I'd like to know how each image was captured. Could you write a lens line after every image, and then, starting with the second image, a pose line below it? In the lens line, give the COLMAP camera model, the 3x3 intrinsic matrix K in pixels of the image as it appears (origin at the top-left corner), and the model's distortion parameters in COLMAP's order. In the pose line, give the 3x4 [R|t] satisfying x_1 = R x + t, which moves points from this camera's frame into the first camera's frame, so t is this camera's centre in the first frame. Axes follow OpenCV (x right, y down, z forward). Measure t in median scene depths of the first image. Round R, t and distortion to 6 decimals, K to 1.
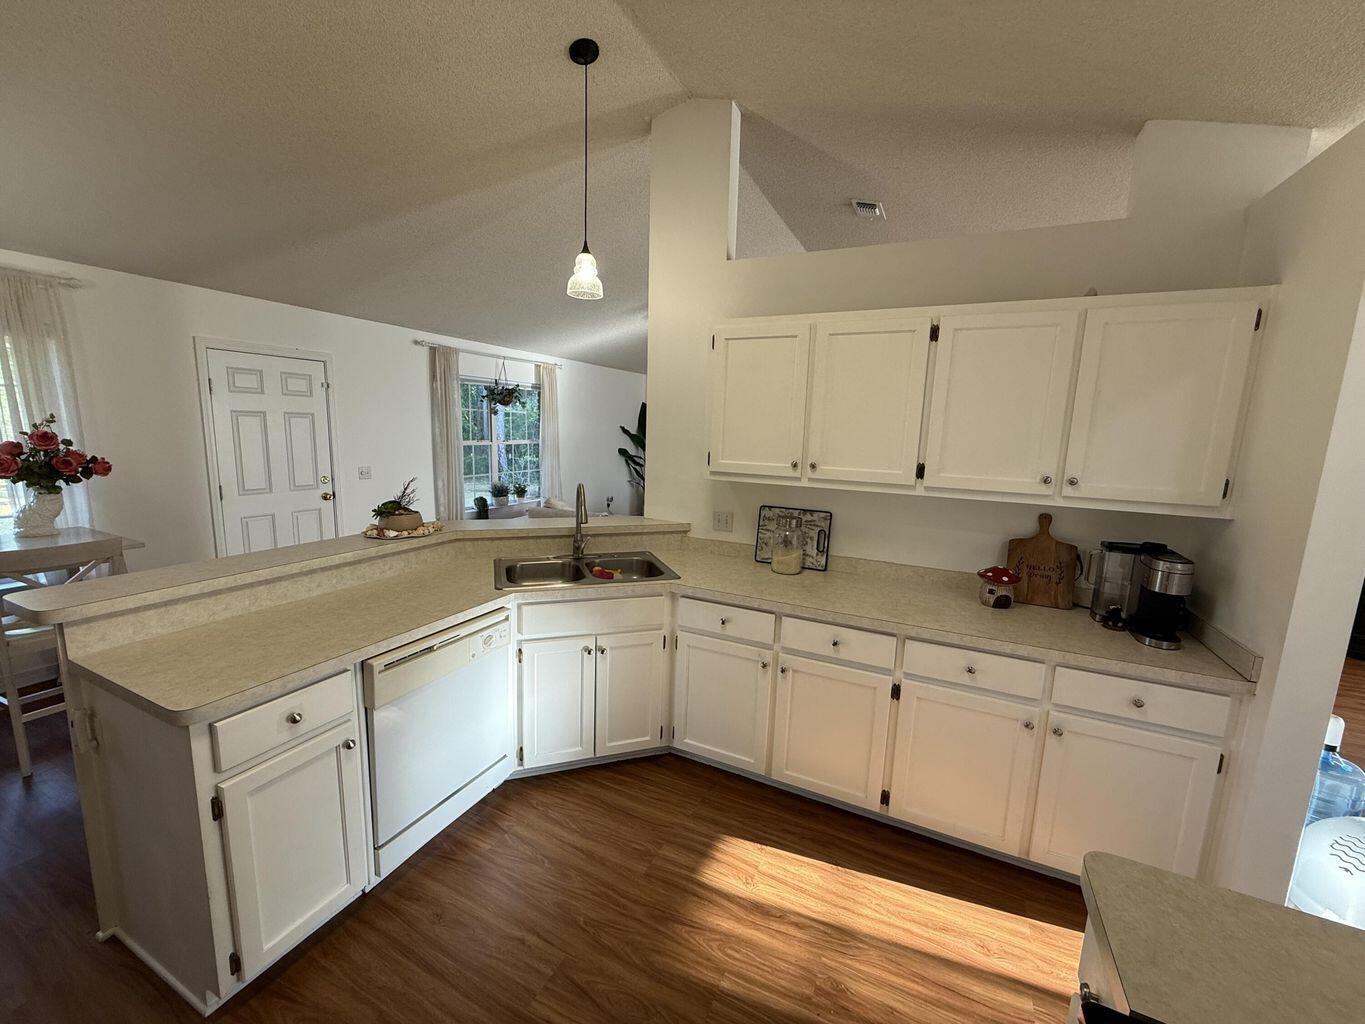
lens RADIAL K [[540.2, 0, 685.7], [0, 540.2, 514.3], [0, 0, 1]] dist [0.001651, 0.000148]
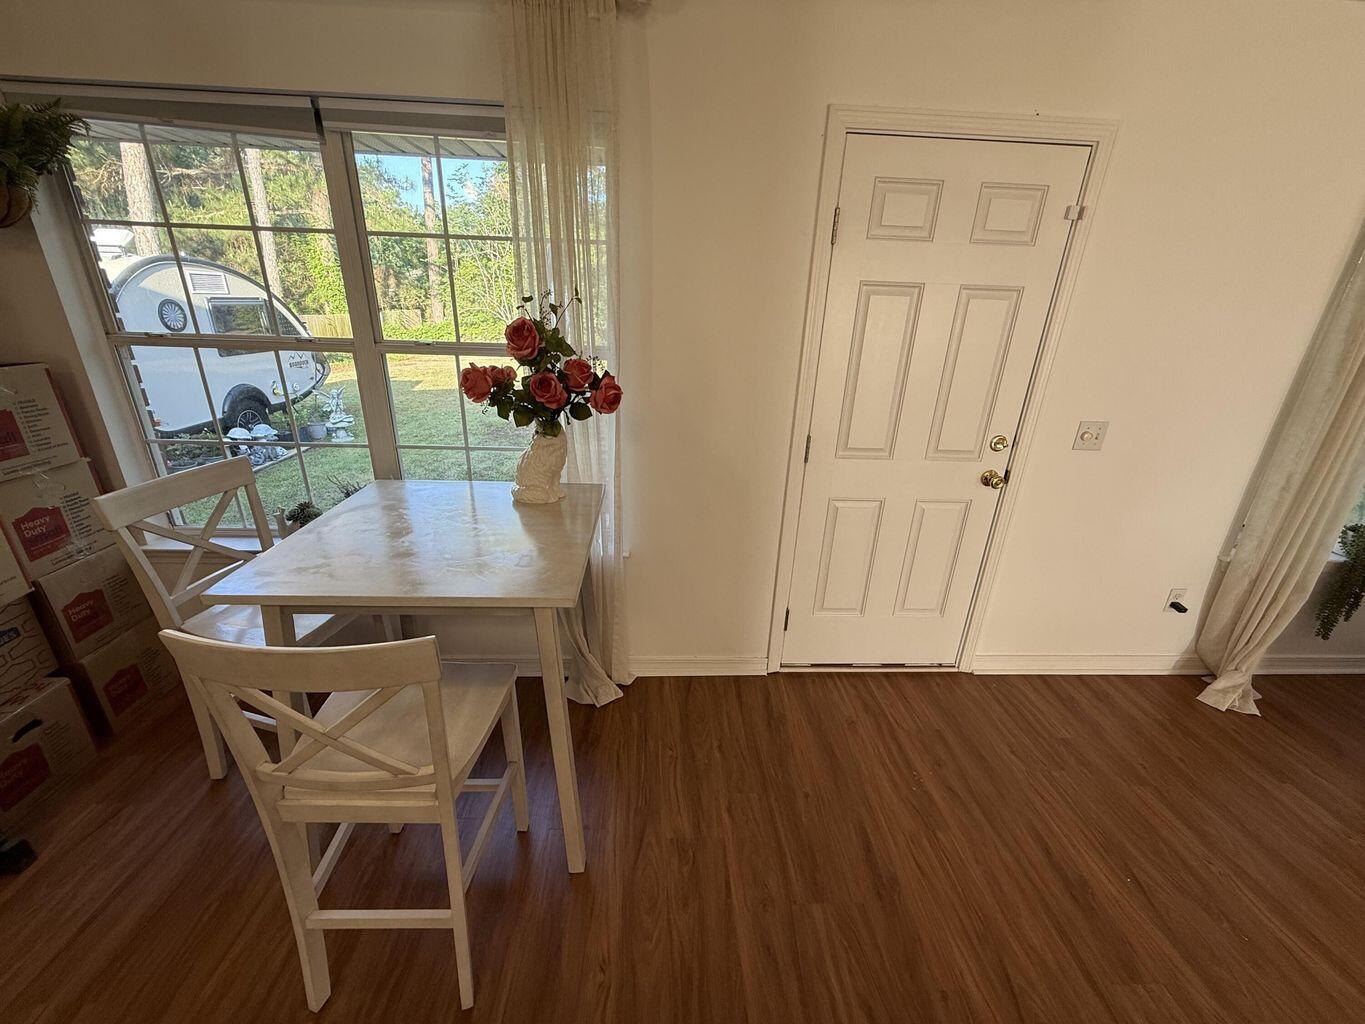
lens RADIAL K [[548.5, 0, 683.2], [0, 548.5, 514.1], [0, 0, 1]] dist [0.001367, 0.000203]
pose [[0.452300, 0.314655, -0.834516, -0.407989], [-0.159069, 0.949155, 0.271665, -0.095685], [0.877566, 0.009871, 0.479355, 0.581361]]
